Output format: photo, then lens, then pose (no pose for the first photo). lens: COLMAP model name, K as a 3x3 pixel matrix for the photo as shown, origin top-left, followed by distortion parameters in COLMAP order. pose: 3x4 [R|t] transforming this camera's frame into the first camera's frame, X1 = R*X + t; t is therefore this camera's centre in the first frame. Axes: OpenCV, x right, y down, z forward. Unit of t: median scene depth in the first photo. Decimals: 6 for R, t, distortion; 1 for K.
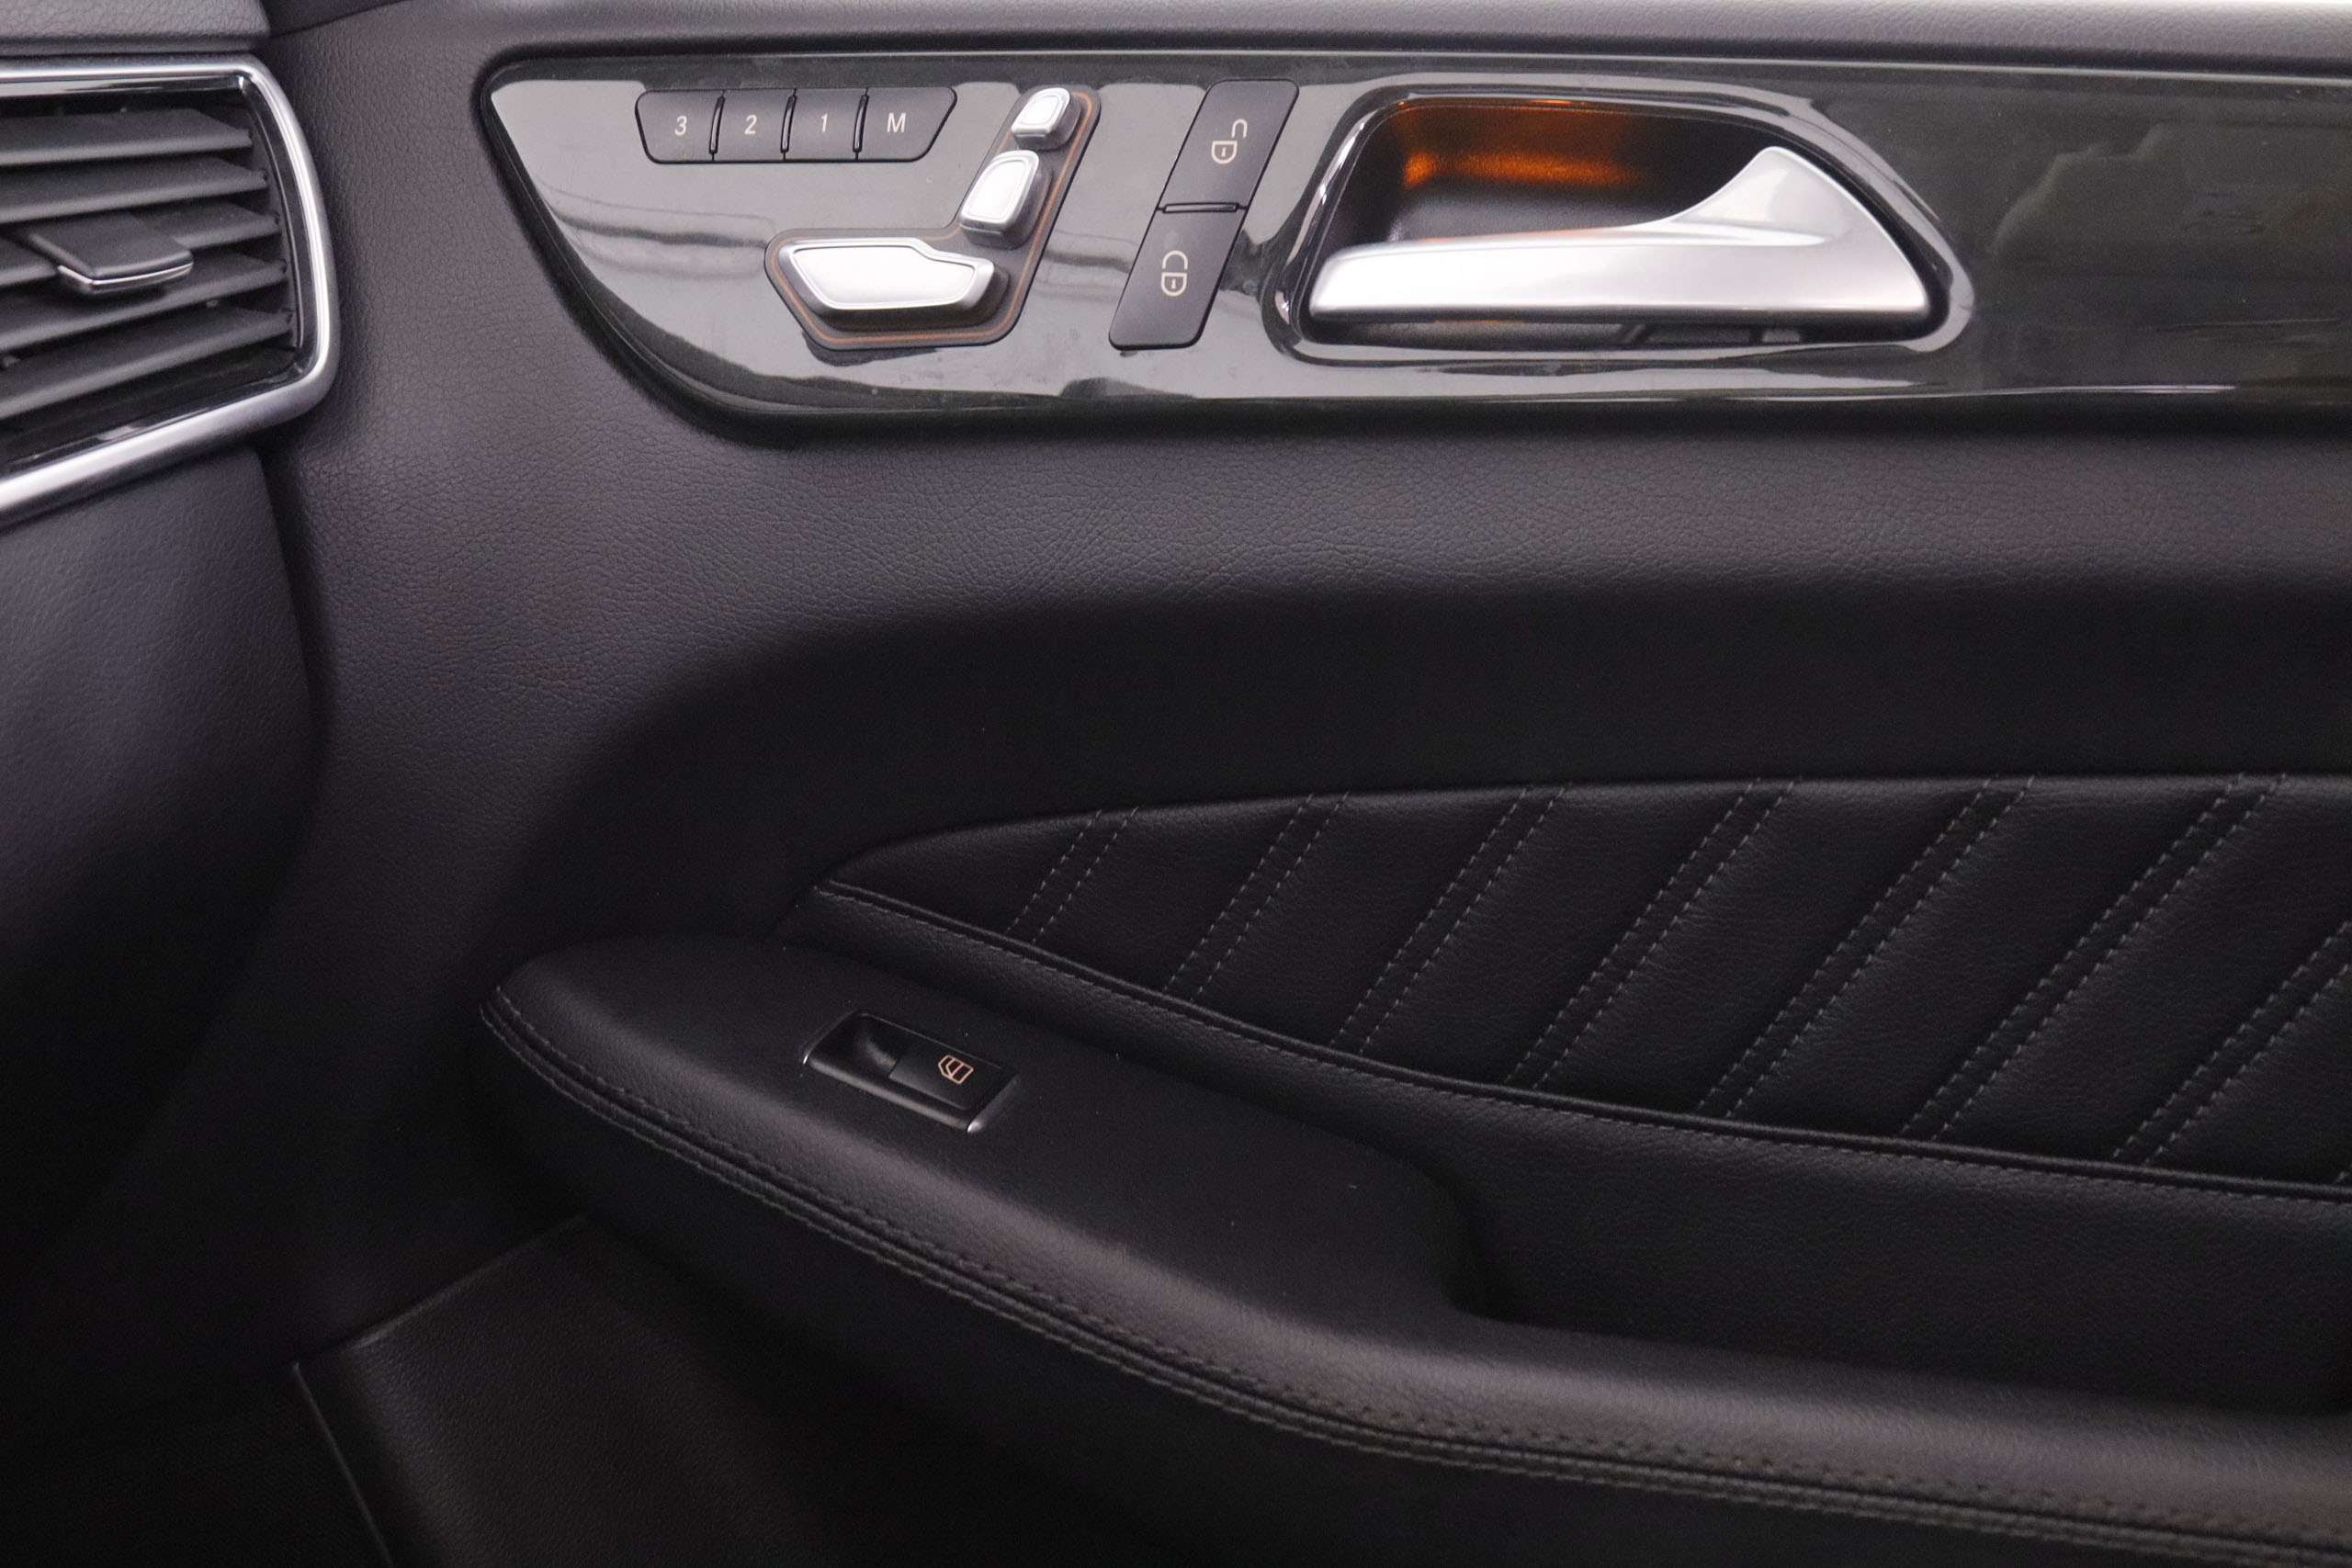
lens RADIAL K [[2647.5, 0, 1184.0], [0, 2647.5, 792.3], [0, 0, 1]] dist [-0.010682, 0.000000]
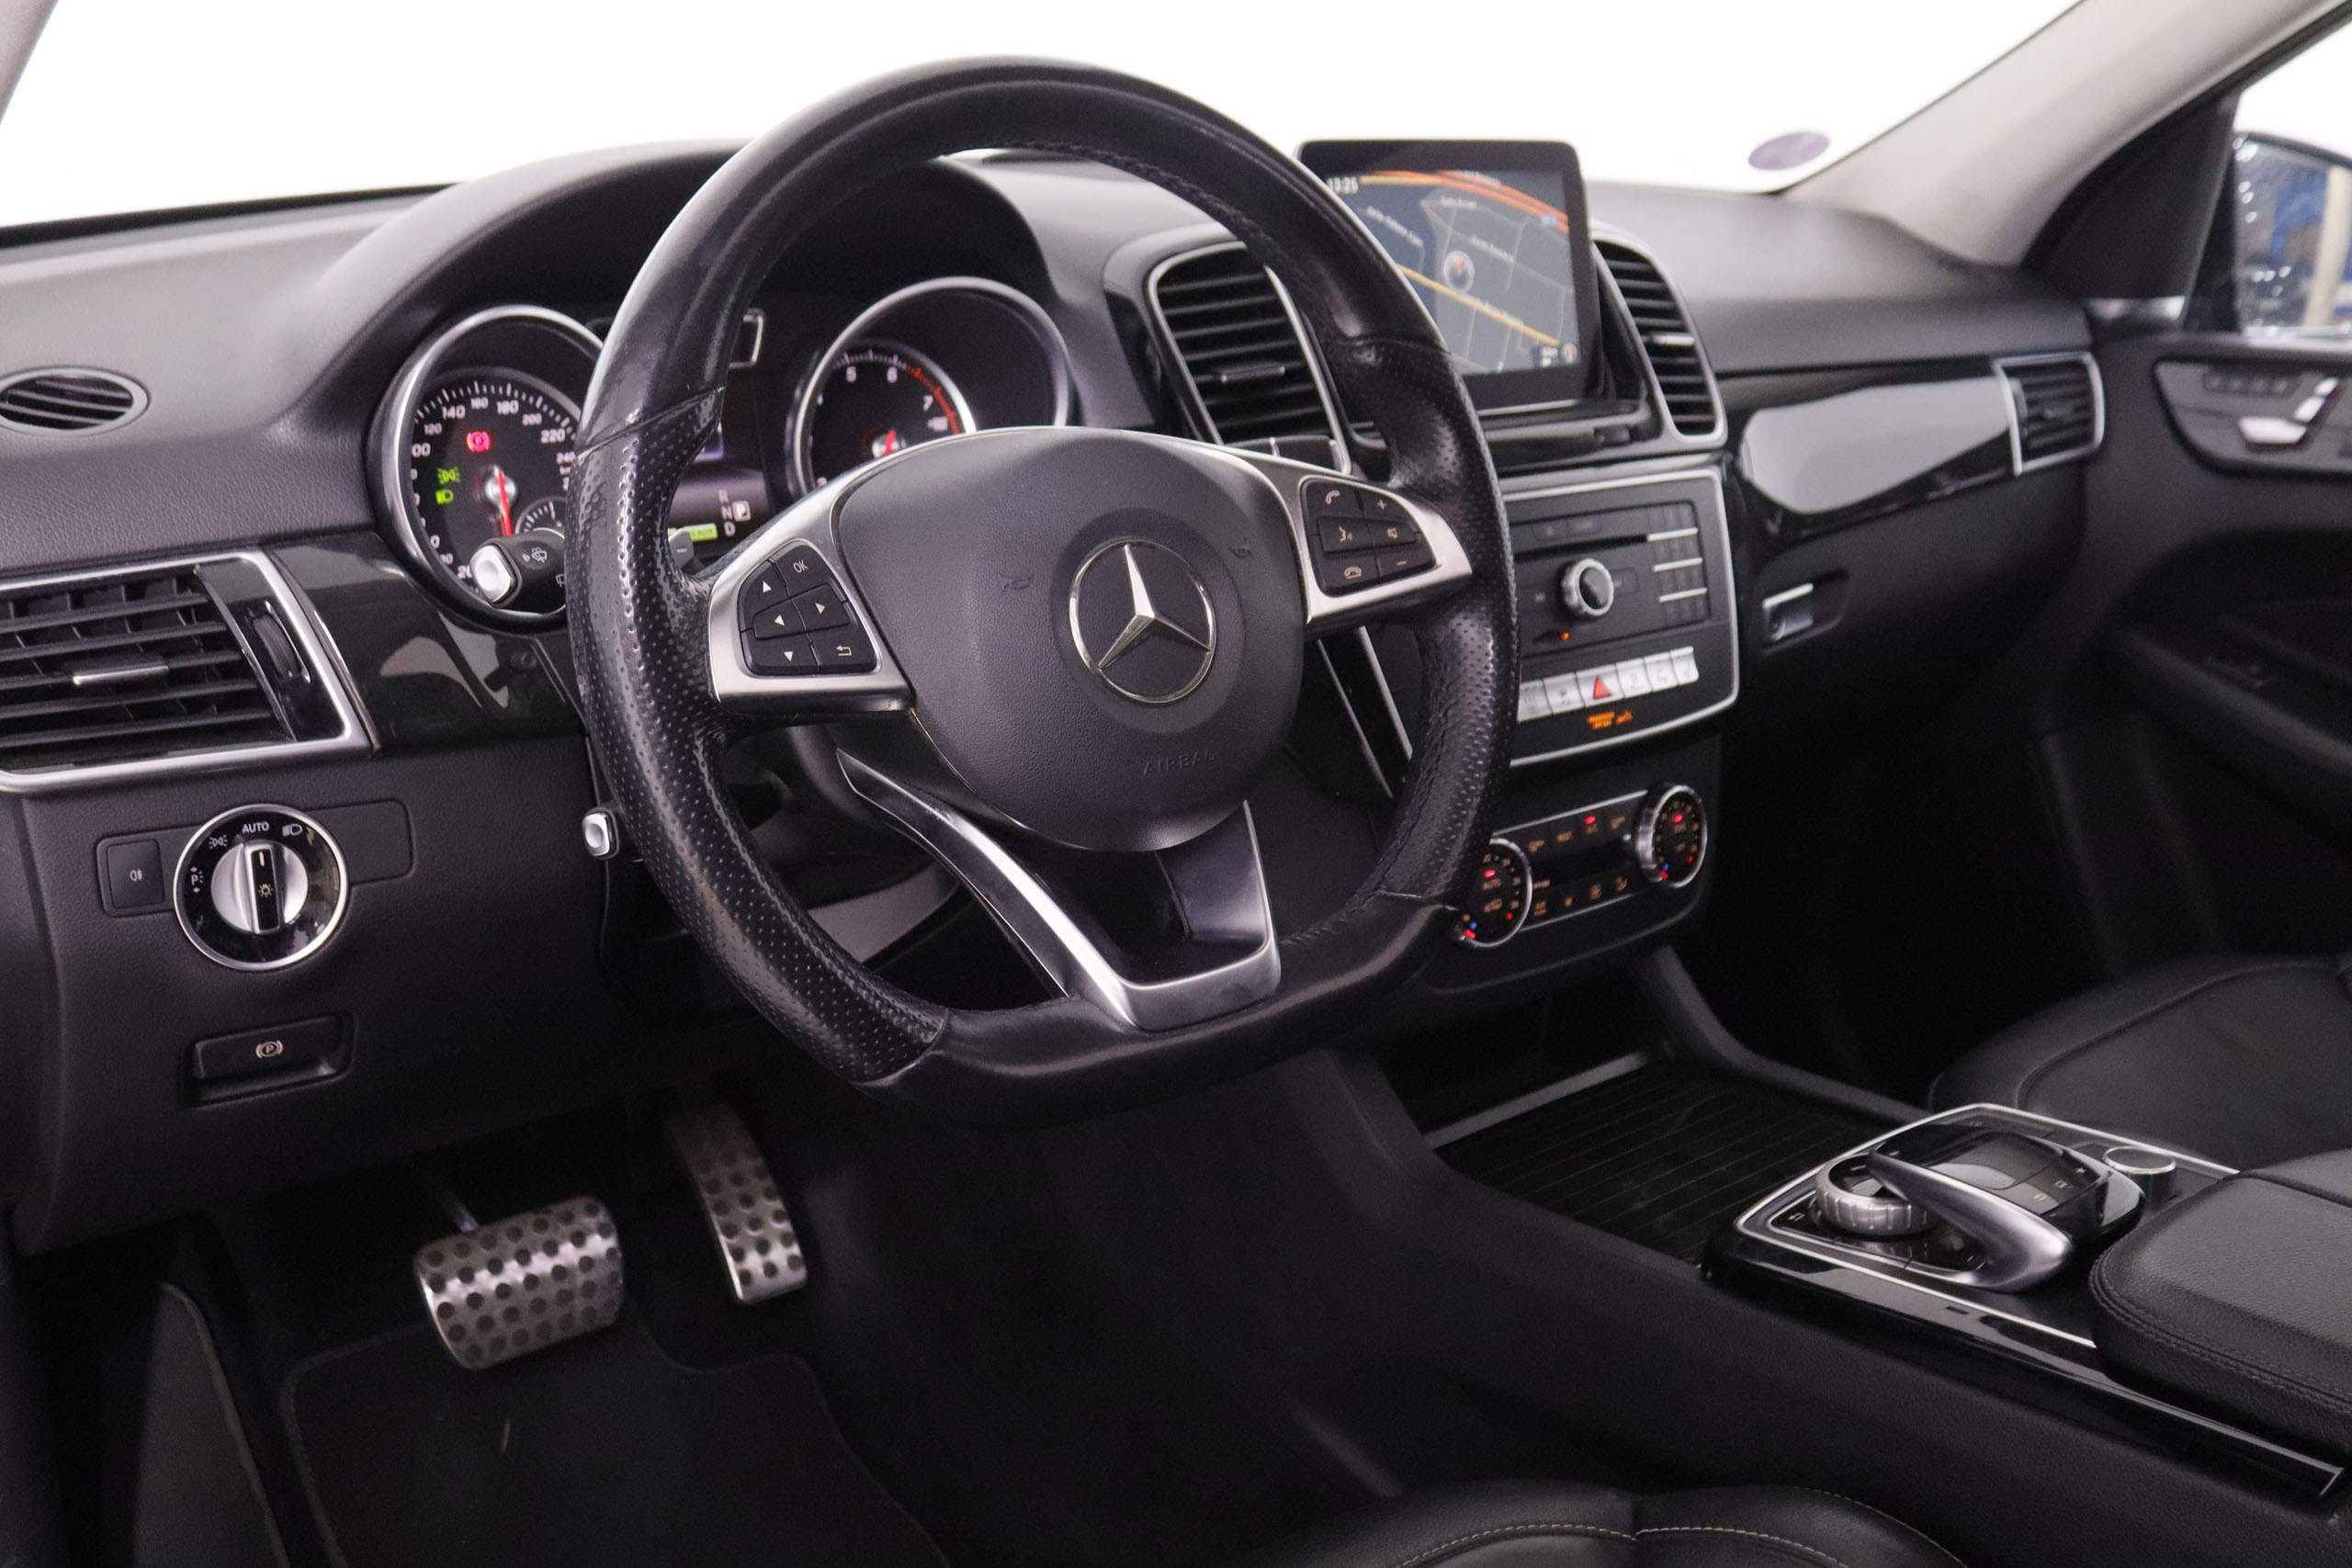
lens RADIAL K [[2206.4, 0, 1201.0], [0, 2206.4, 787.0], [0, 0, 1]] dist [-0.069863, 0.000000]
pose [[0.839444, 0.152963, -0.521475, 0.252081], [-0.151713, 0.987381, 0.045405, 0.338312], [0.521840, 0.040999, 0.852058, -2.058589]]
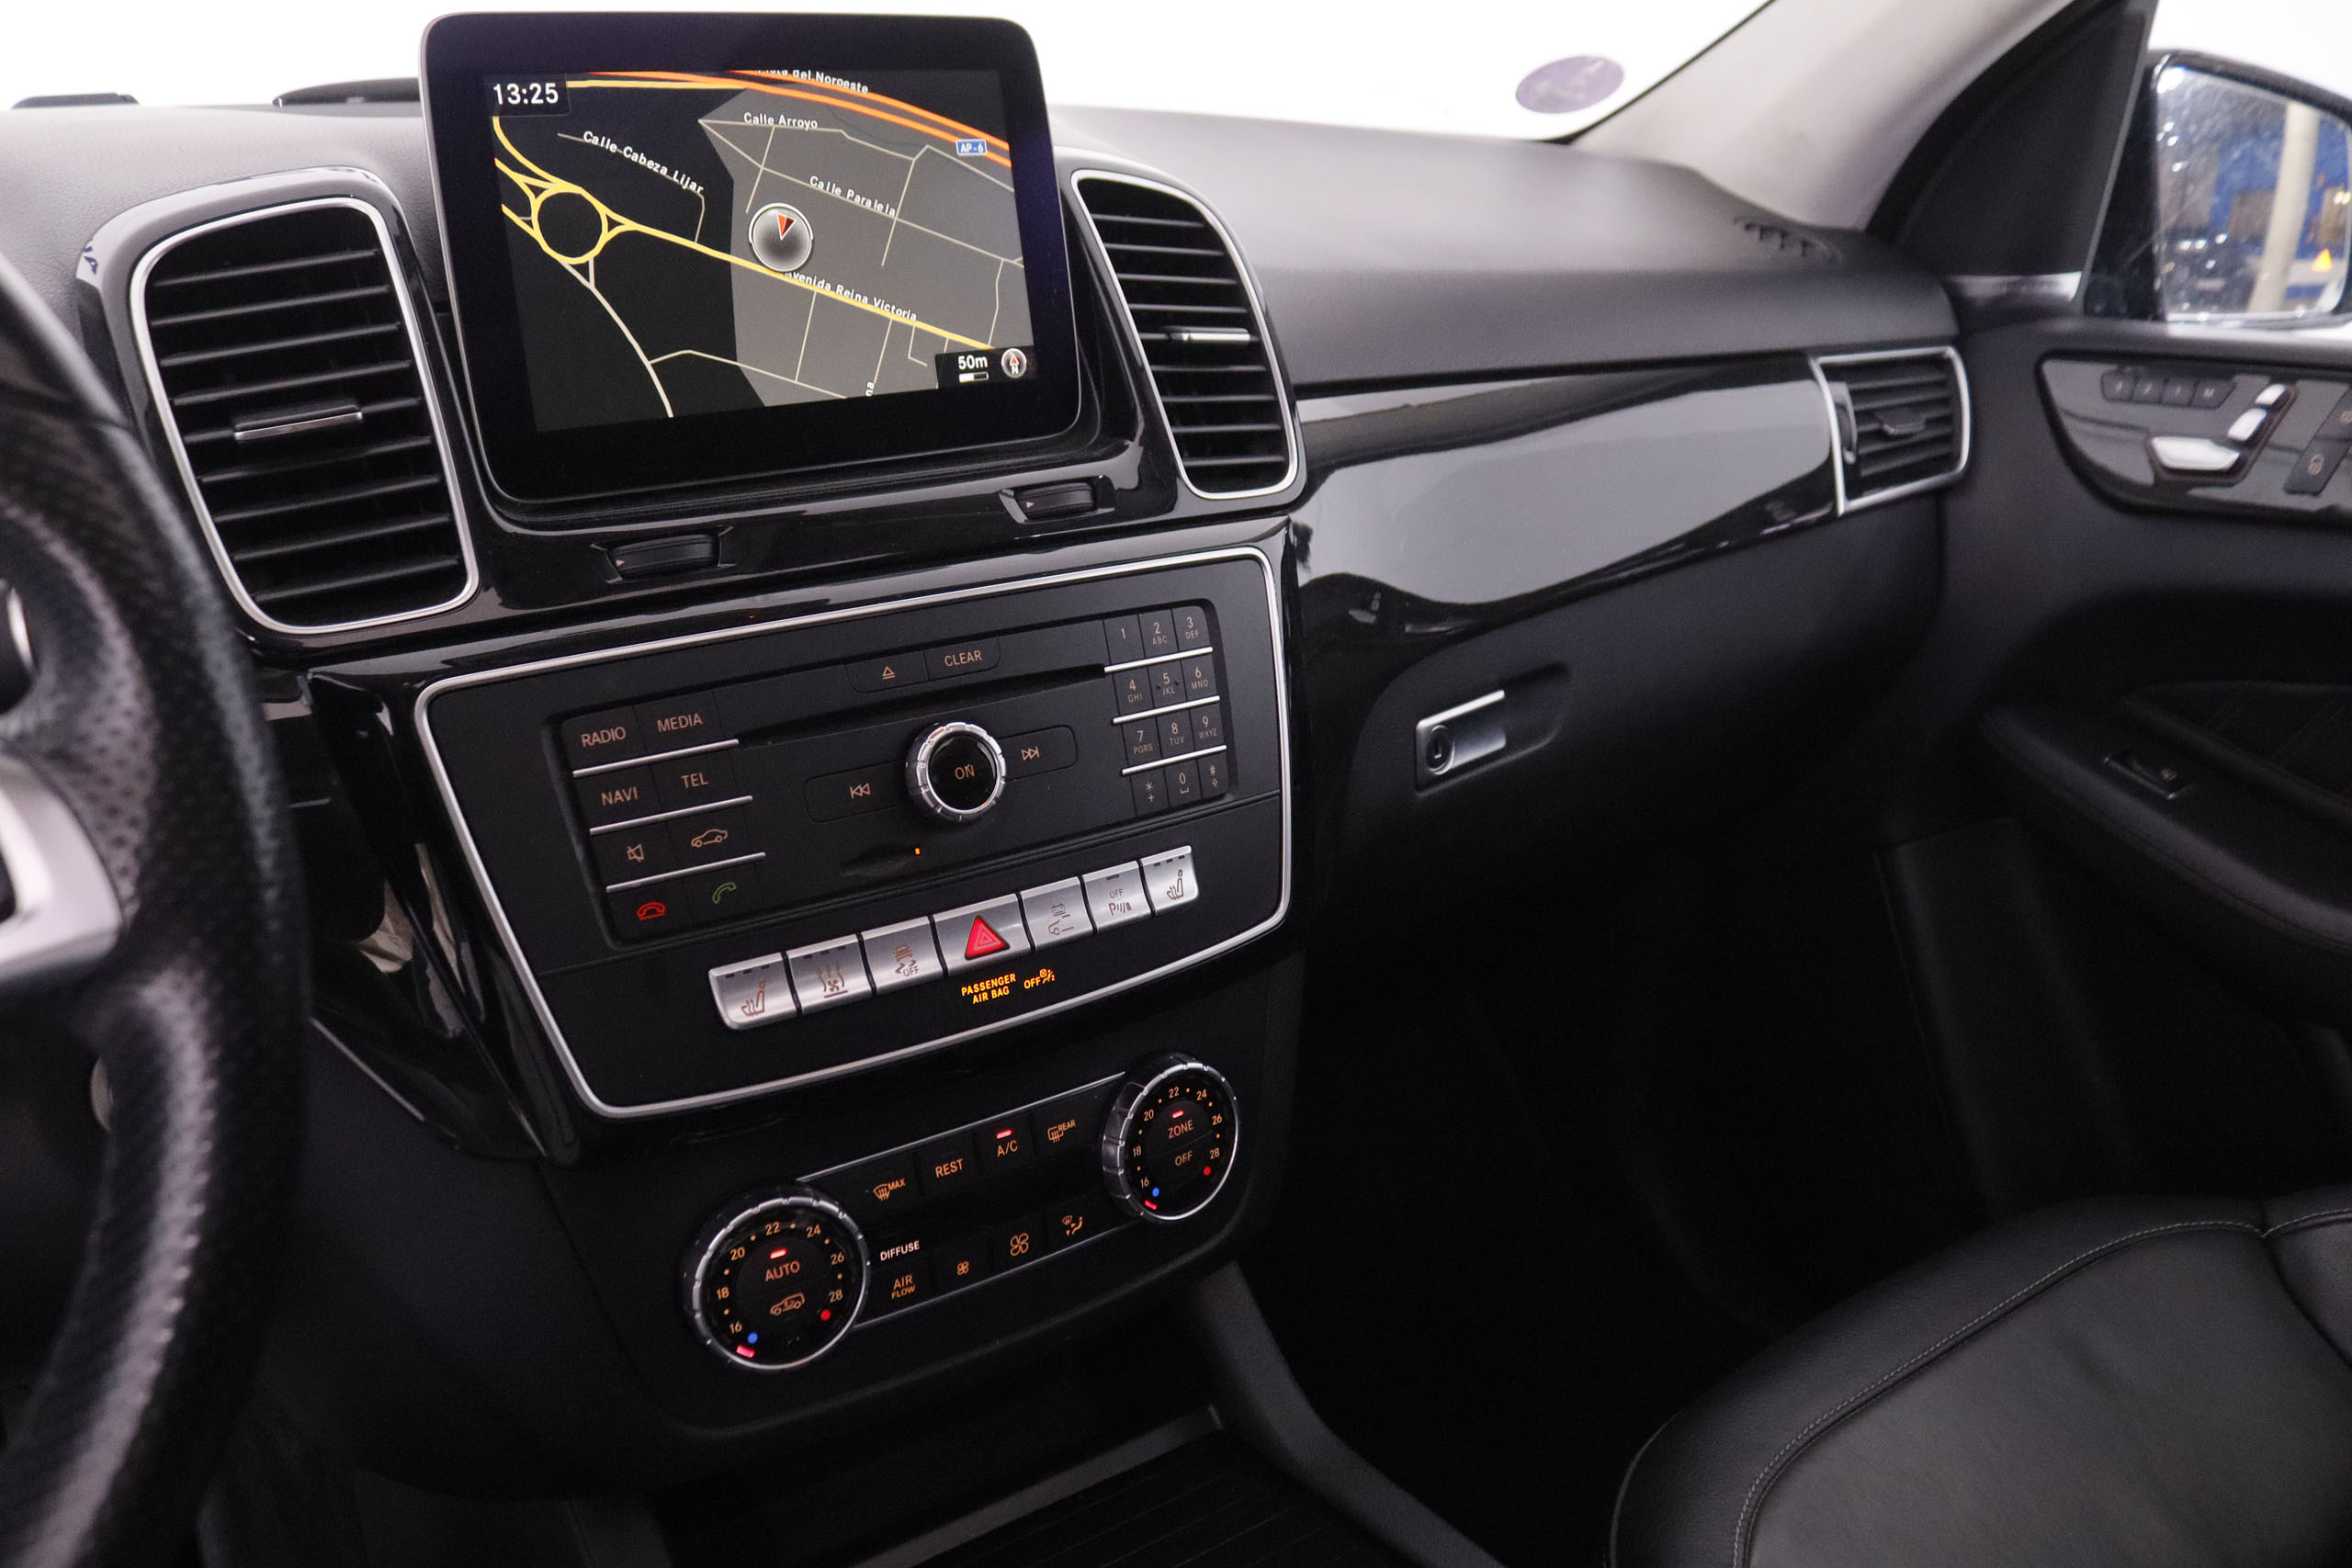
lens RADIAL K [[1928.7, 0, 1167.9], [0, 1928.7, 769.3], [0, 0, 1]] dist [-0.155999, 0.115190]
pose [[0.805023, 0.172380, -0.567647, 0.151111], [-0.151895, 0.984850, 0.083659, 0.100198], [0.573468, 0.018876, 0.819011, -0.978731]]
